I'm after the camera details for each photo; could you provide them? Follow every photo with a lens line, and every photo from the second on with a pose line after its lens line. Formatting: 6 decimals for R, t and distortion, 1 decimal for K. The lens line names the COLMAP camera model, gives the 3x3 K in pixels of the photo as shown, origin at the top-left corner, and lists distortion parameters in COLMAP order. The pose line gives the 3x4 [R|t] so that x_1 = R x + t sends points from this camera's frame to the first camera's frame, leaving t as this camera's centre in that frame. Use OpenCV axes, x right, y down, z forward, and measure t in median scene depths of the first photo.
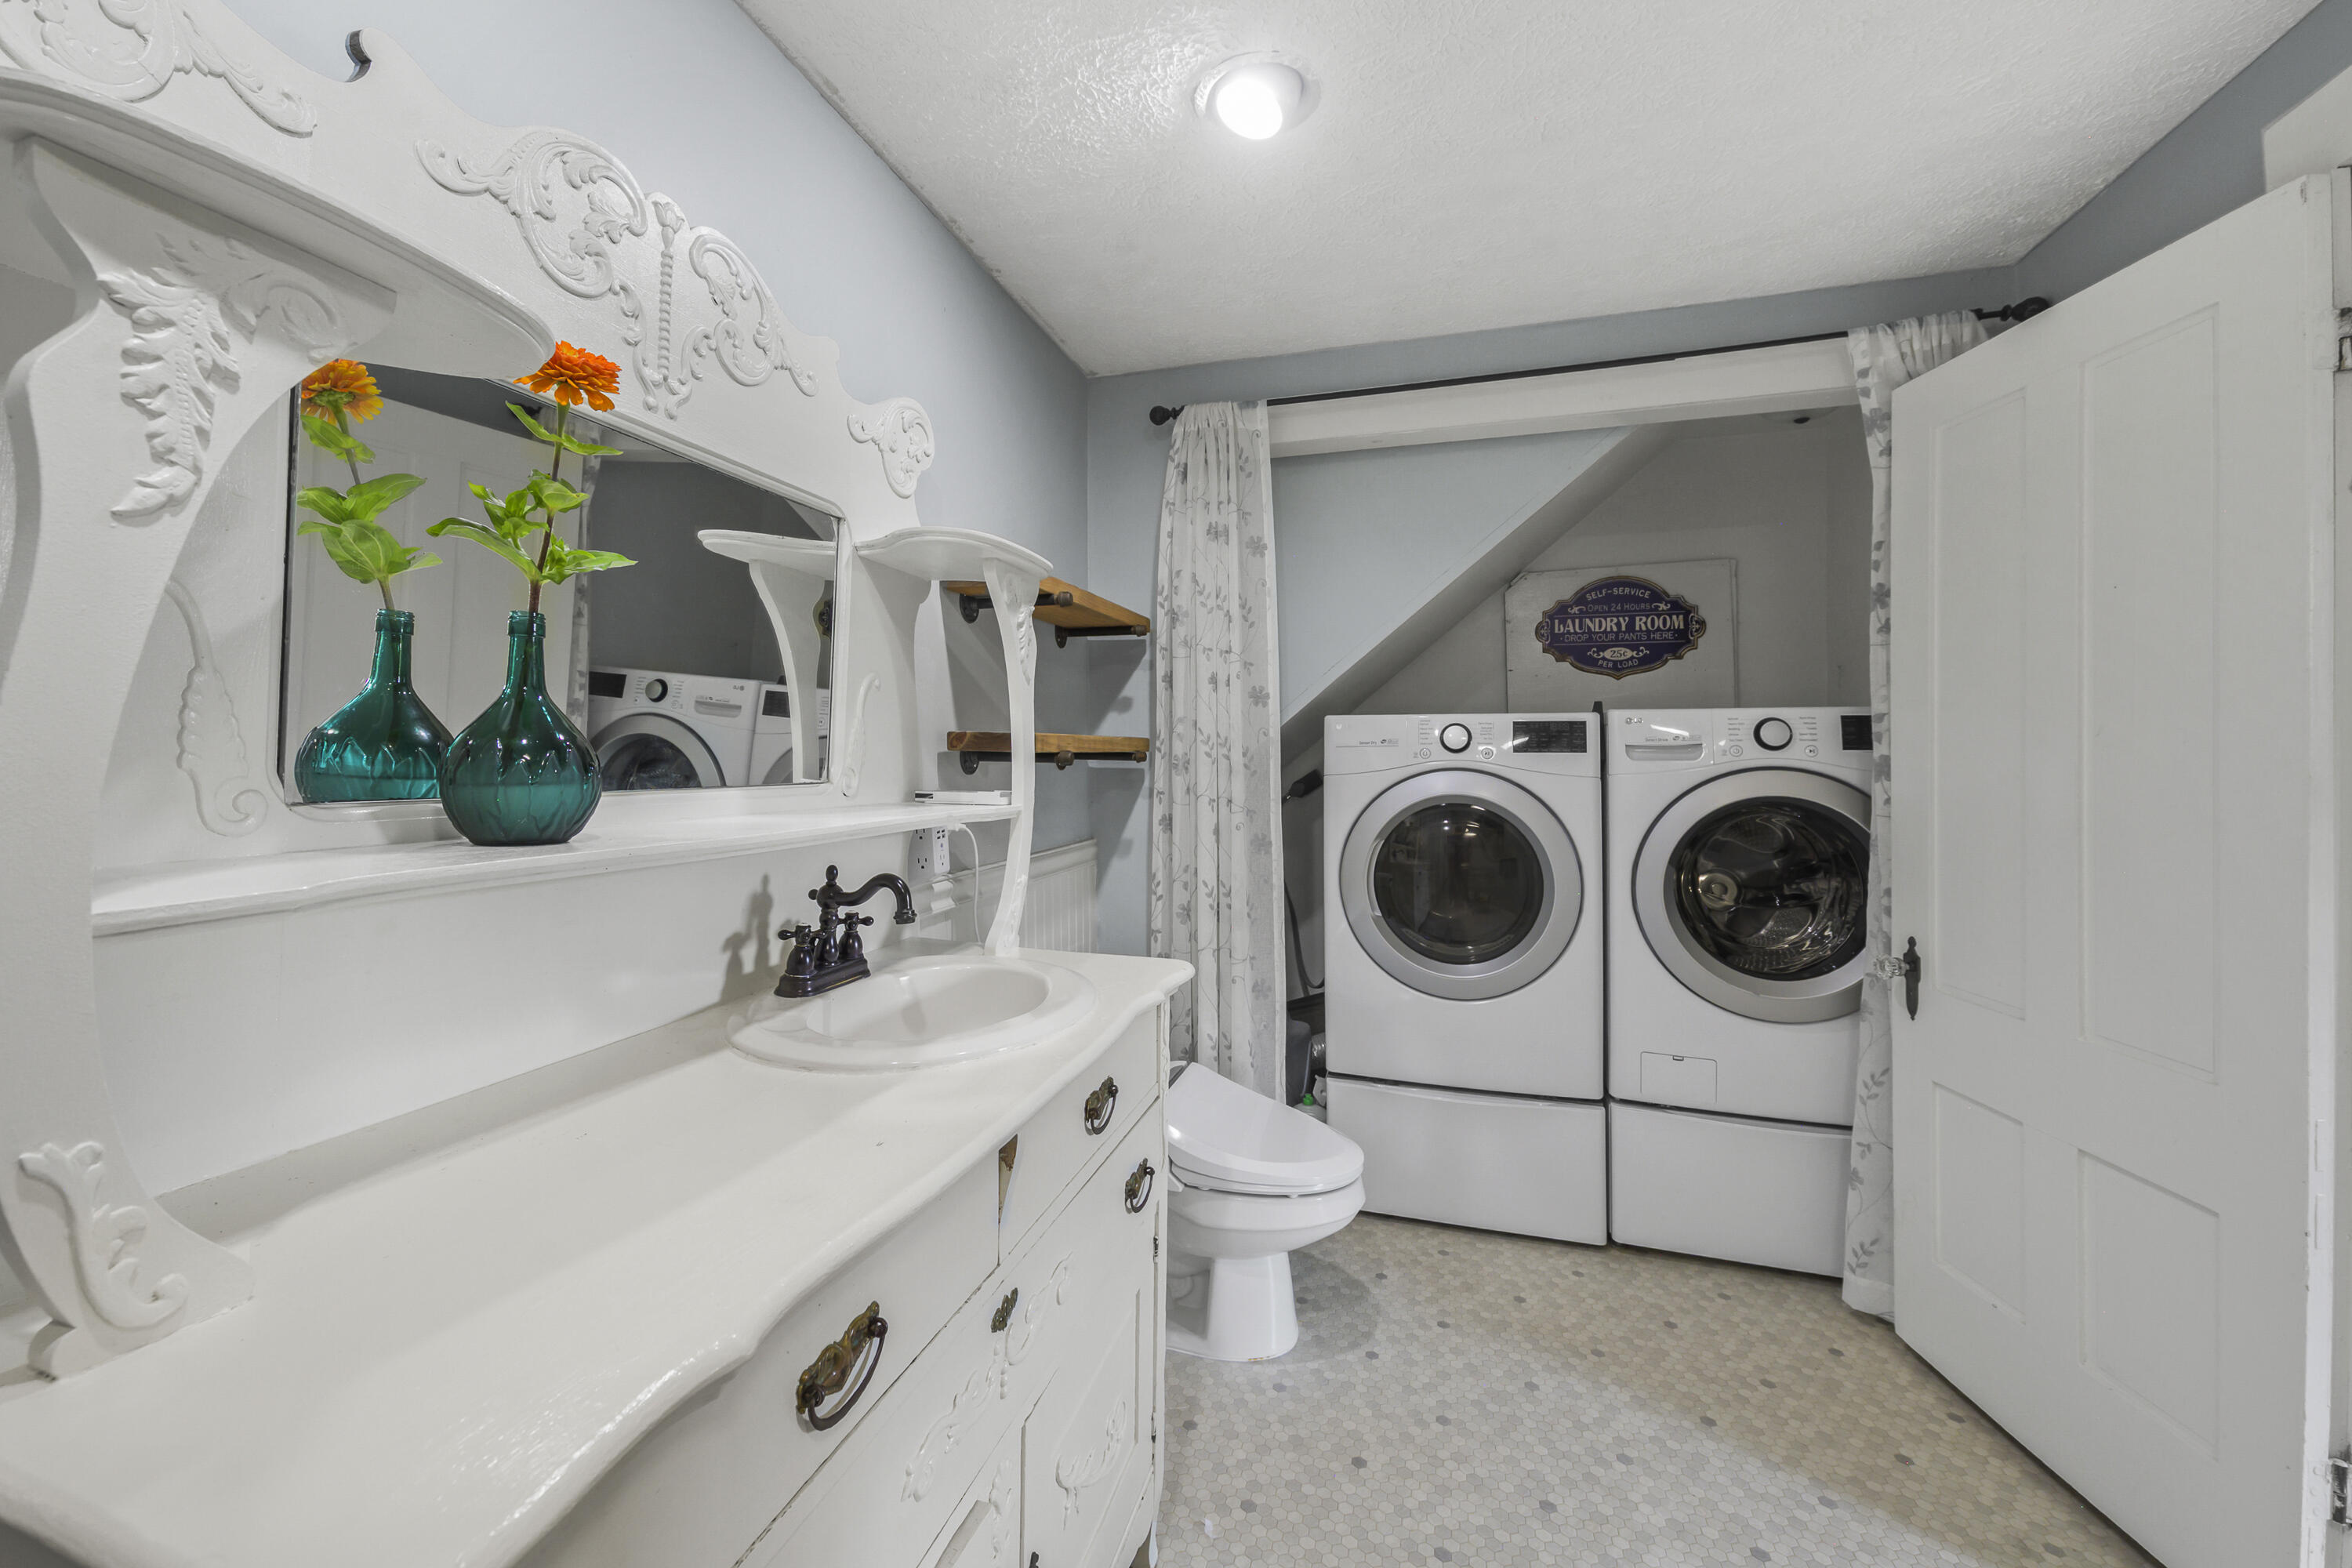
lens RADIAL K [[951.6, 0, 1168.9], [0, 951.6, 772.6], [0, 0, 1]] dist [-0.009806, -0.000544]
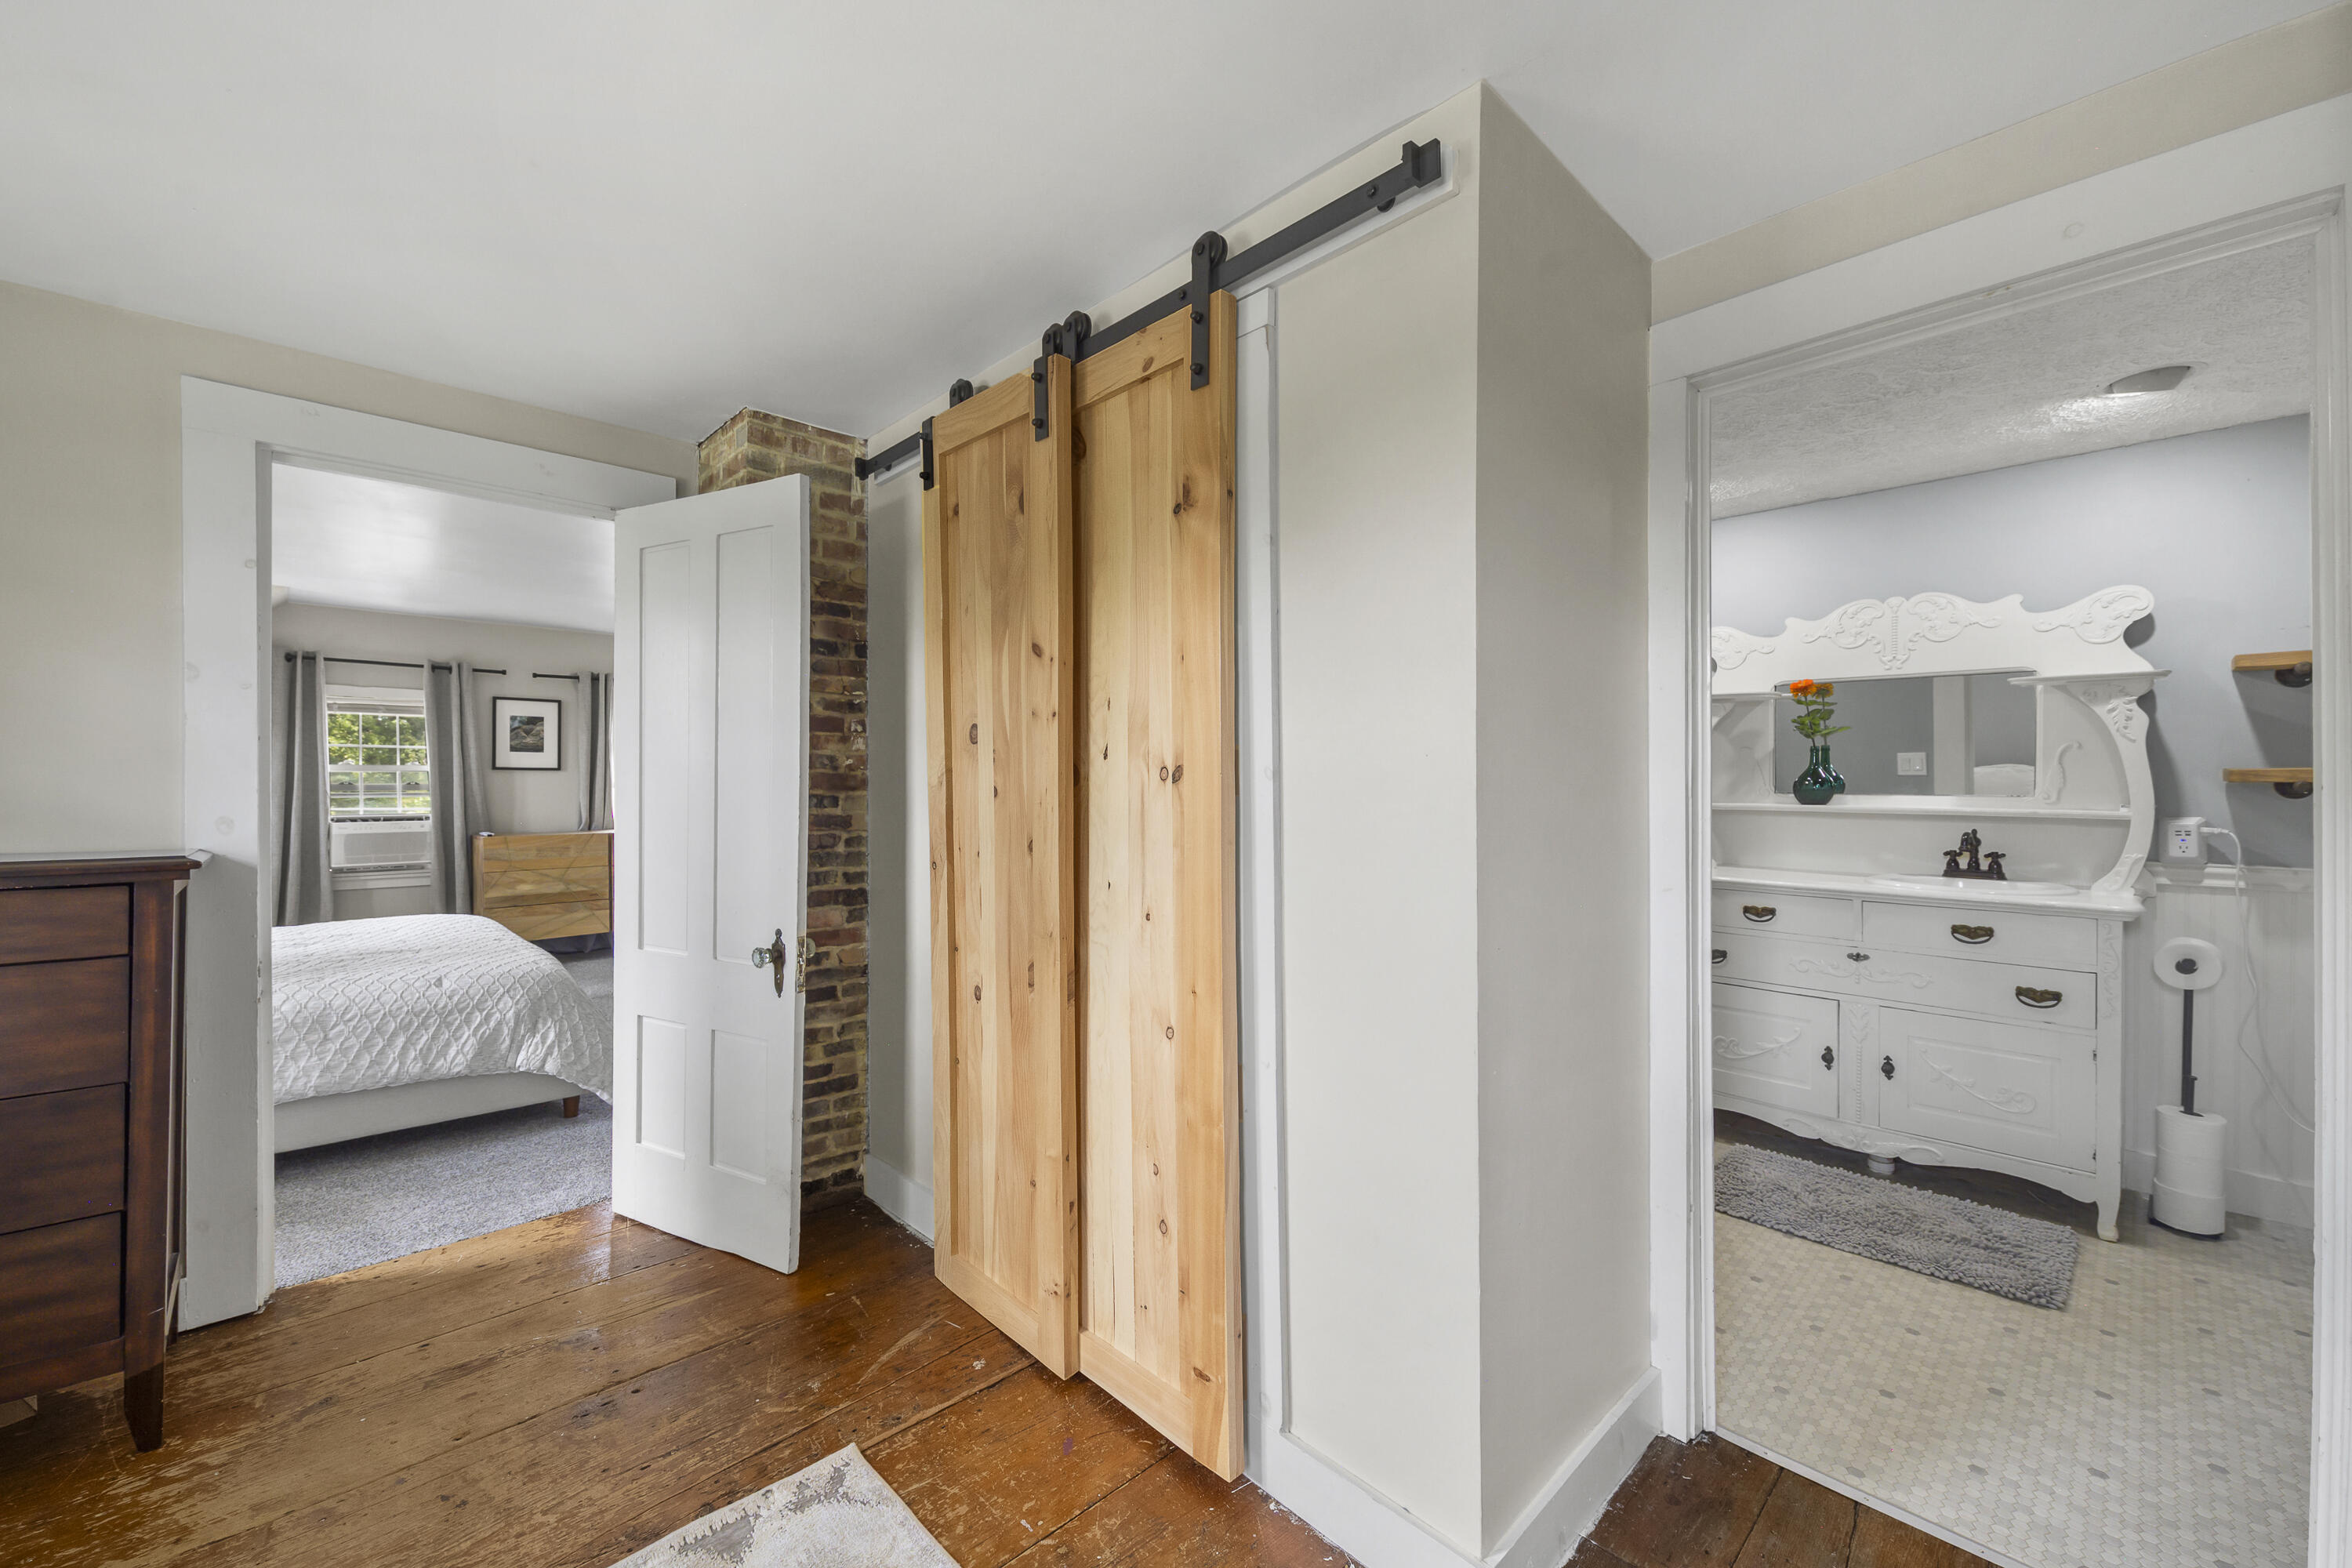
lens RADIAL K [[951.6, 0, 1168.5], [0, 951.6, 780.5], [0, 0, 1]] dist [-0.009806, -0.000544]
pose [[-0.484089, -0.001317, -0.875018, 2.796799], [-0.023397, 0.999661, 0.011439, 0.000716], [0.874706, 0.026010, -0.483956, 0.374457]]
